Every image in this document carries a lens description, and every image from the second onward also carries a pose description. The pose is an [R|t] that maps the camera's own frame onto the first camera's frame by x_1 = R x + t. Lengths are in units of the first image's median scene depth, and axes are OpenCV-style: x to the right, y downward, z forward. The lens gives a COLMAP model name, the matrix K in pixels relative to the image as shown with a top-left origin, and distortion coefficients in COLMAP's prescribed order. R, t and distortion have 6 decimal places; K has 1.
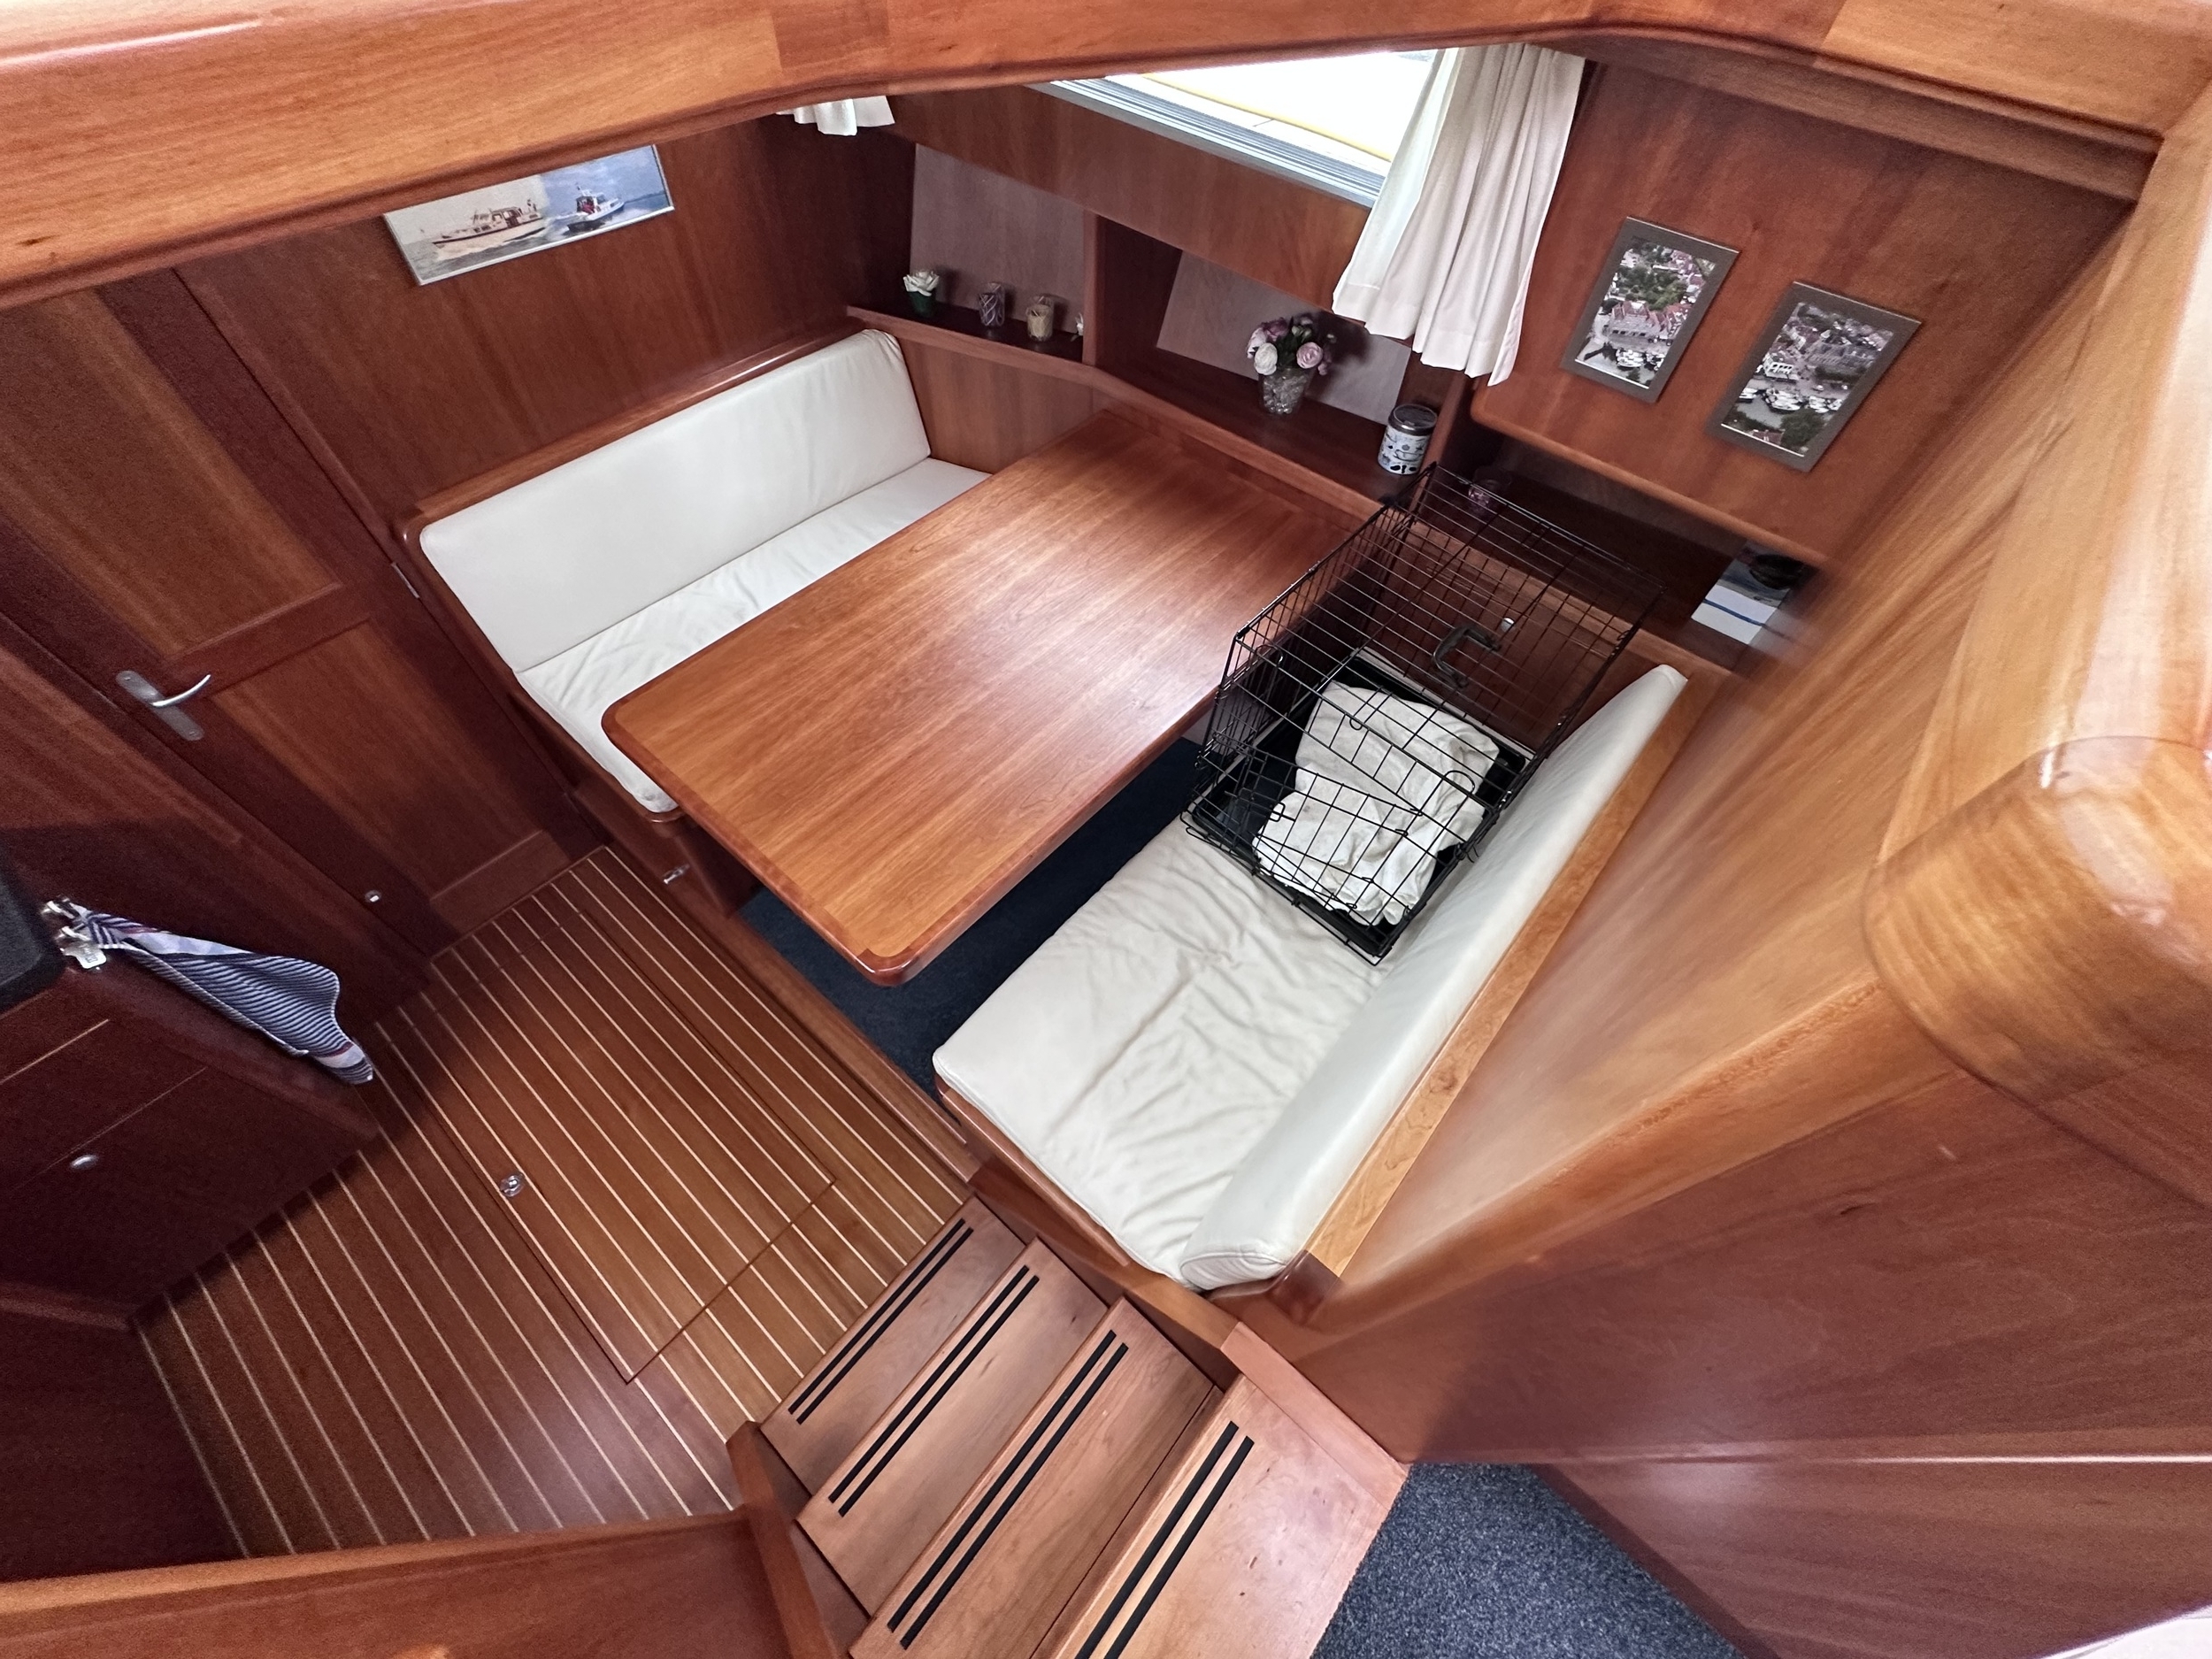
lens RADIAL K [[889.3, 0, 1107.1], [0, 889.3, 831.9], [0, 0, 1]] dist [-0.003221, -0.000013]
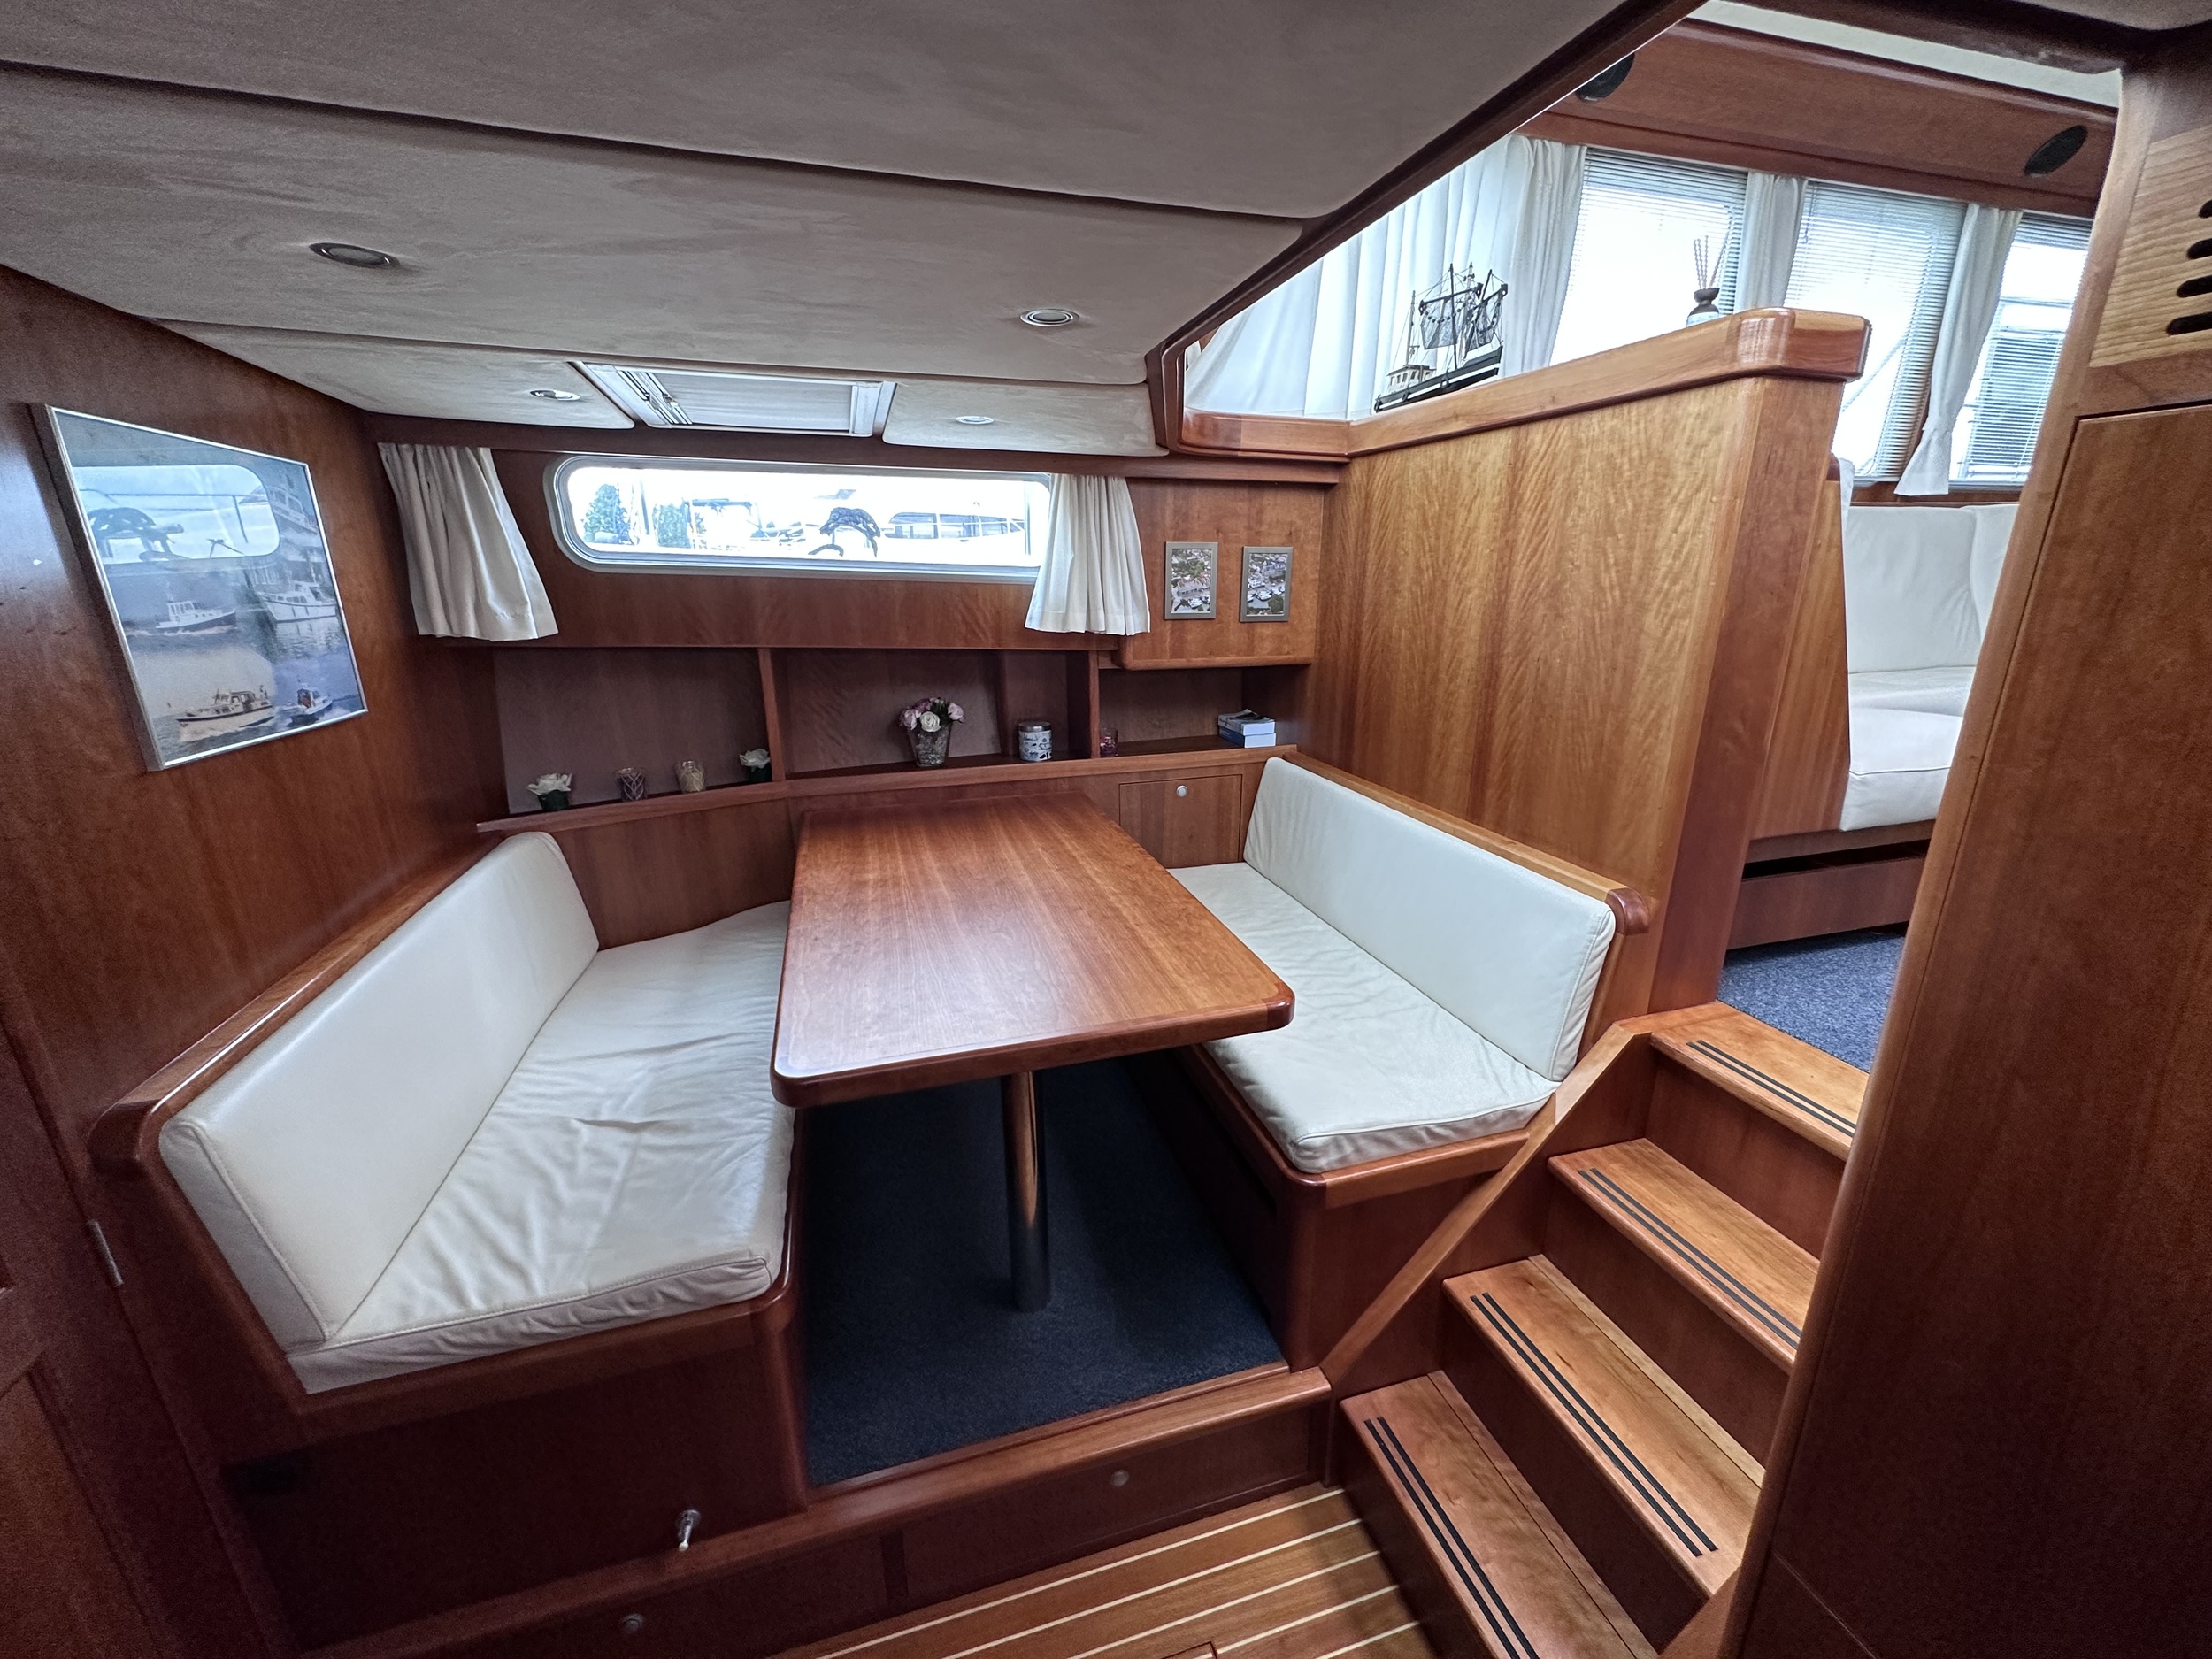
lens RADIAL K [[889.3, 0, 1107.1], [0, 889.3, 831.9], [0, 0, 1]] dist [-0.003221, -0.000013]
pose [[0.540637, -0.274434, 0.795234, -1.080485], [0.697144, 0.675237, -0.240927, 0.116295], [-0.470853, 0.684647, 0.556378, 0.342061]]
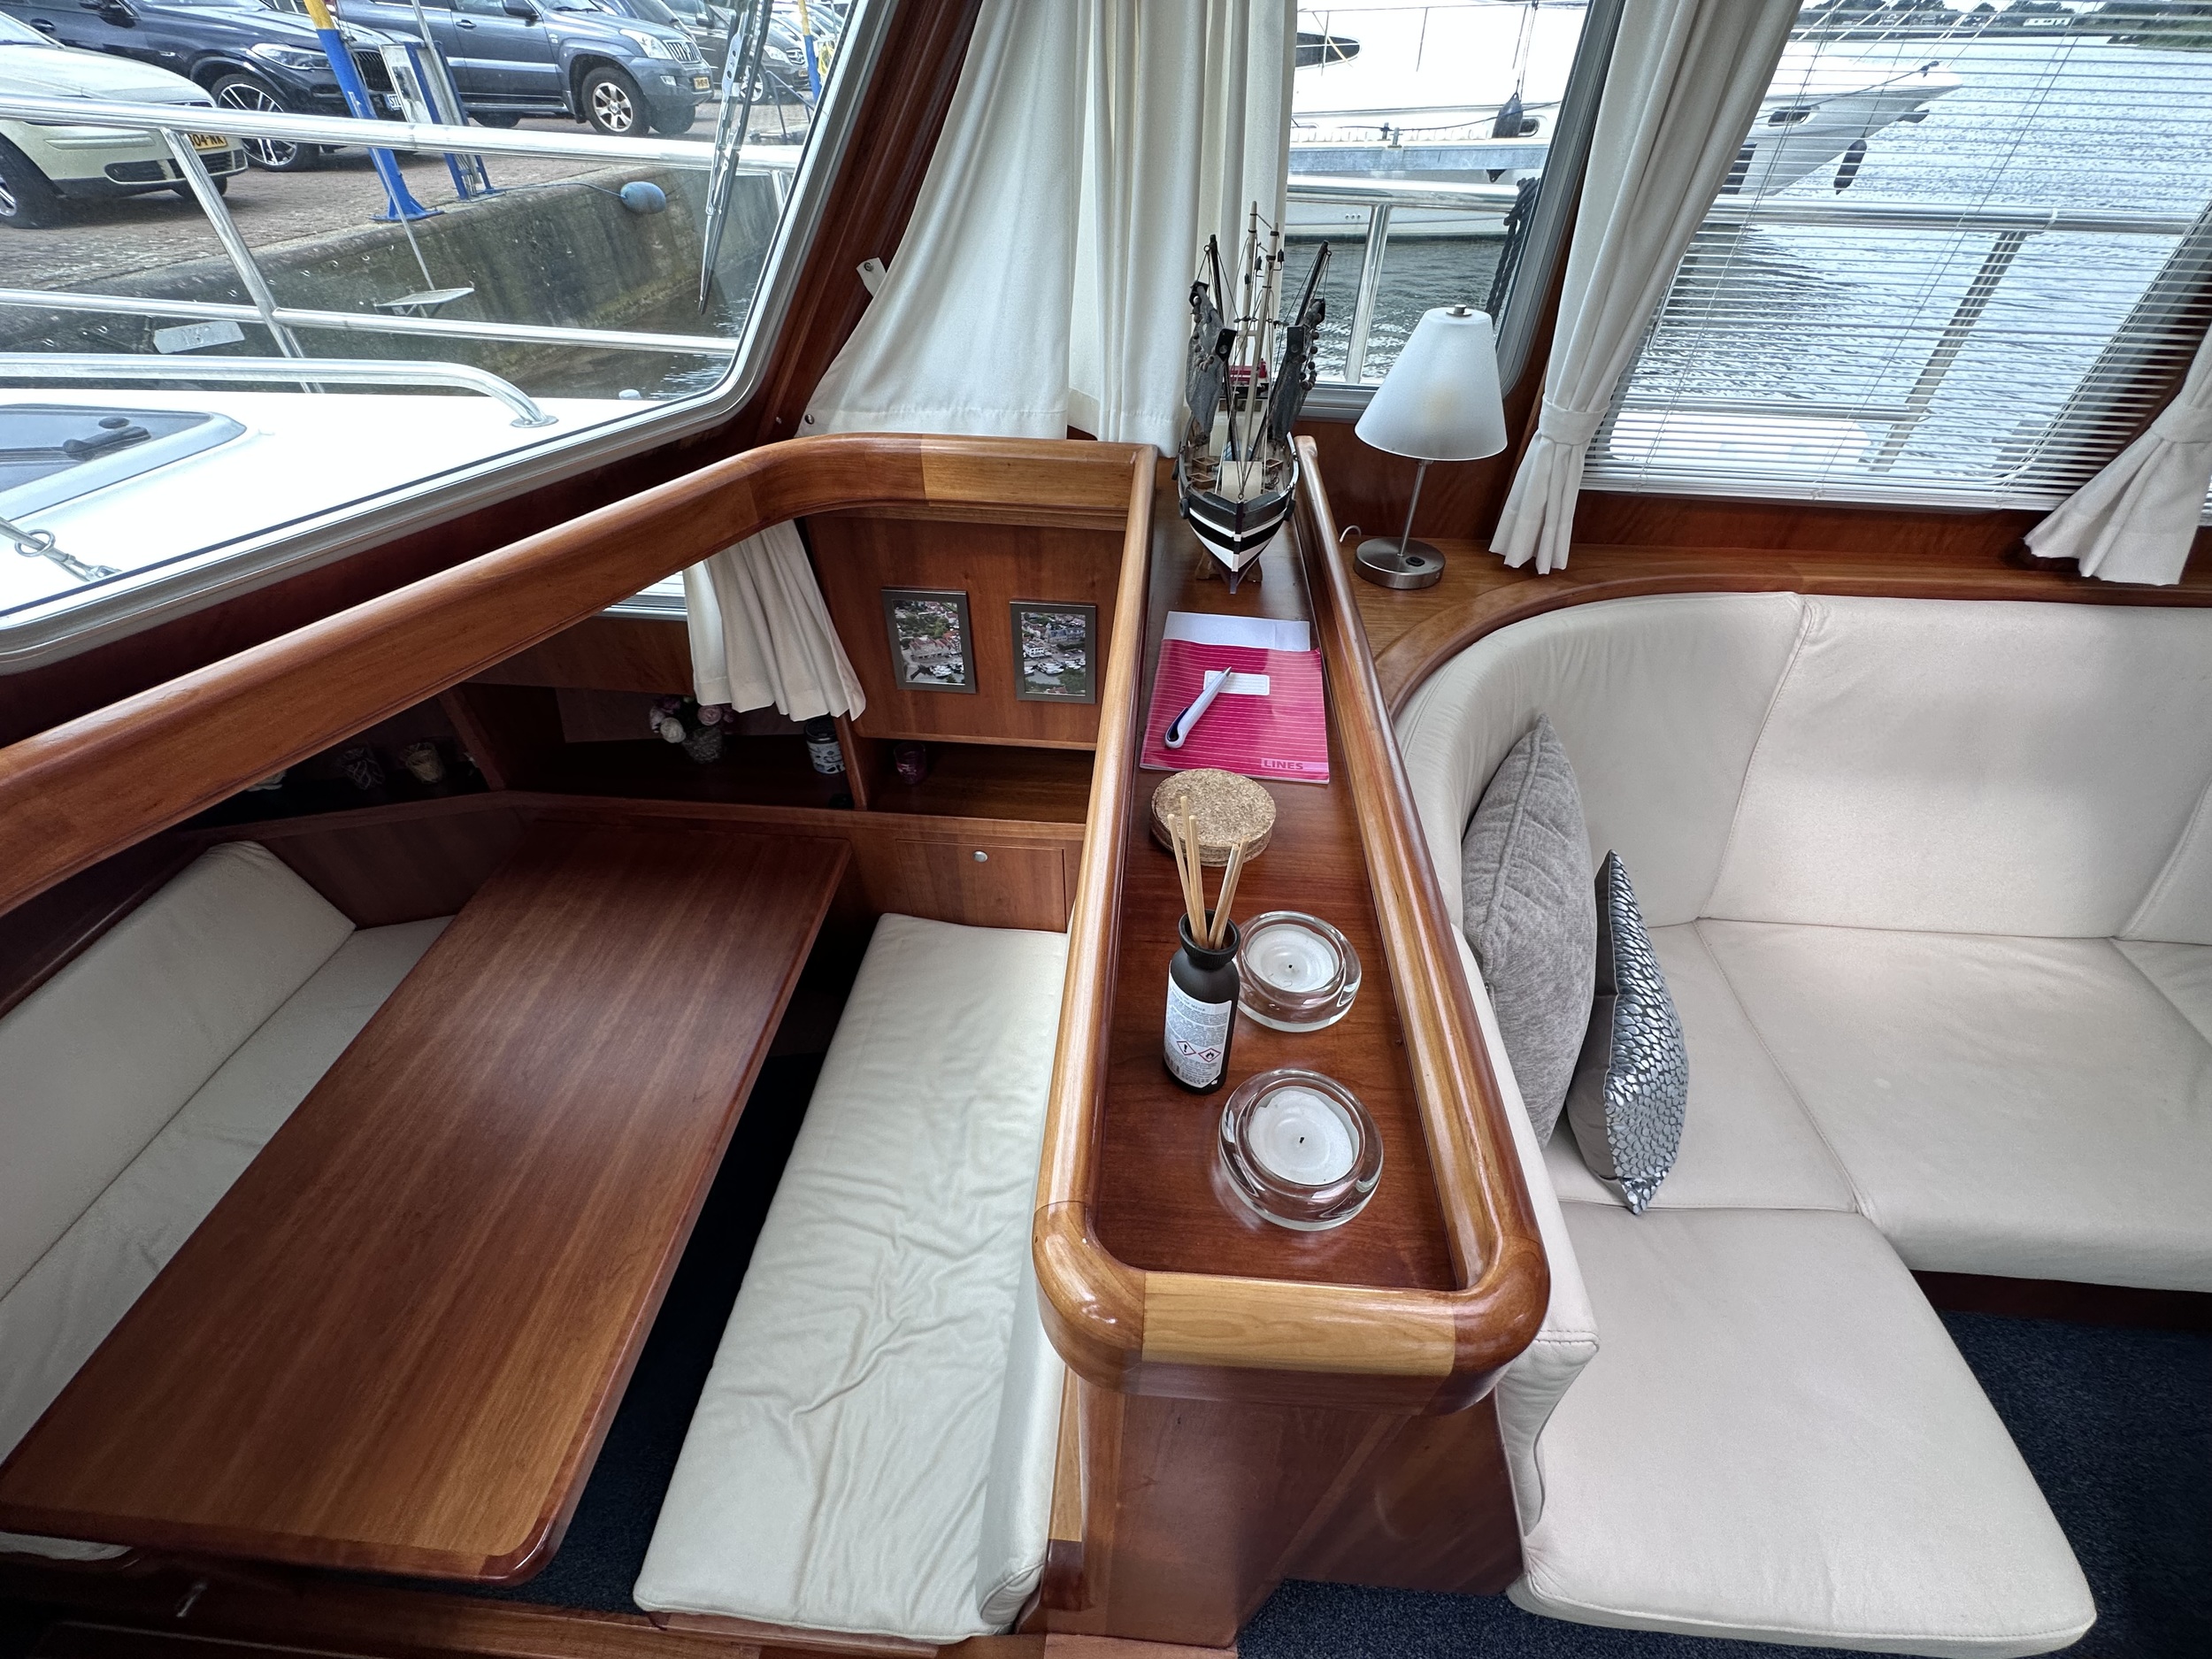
lens RADIAL K [[889.3, 0, 1107.1], [0, 889.3, 831.9], [0, 0, 1]] dist [-0.003221, -0.000013]
pose [[0.805335, -0.419100, 0.419274, 0.138431], [0.495185, 0.864411, -0.087092, -0.096758], [-0.325925, 0.277756, 0.903673, -0.156487]]
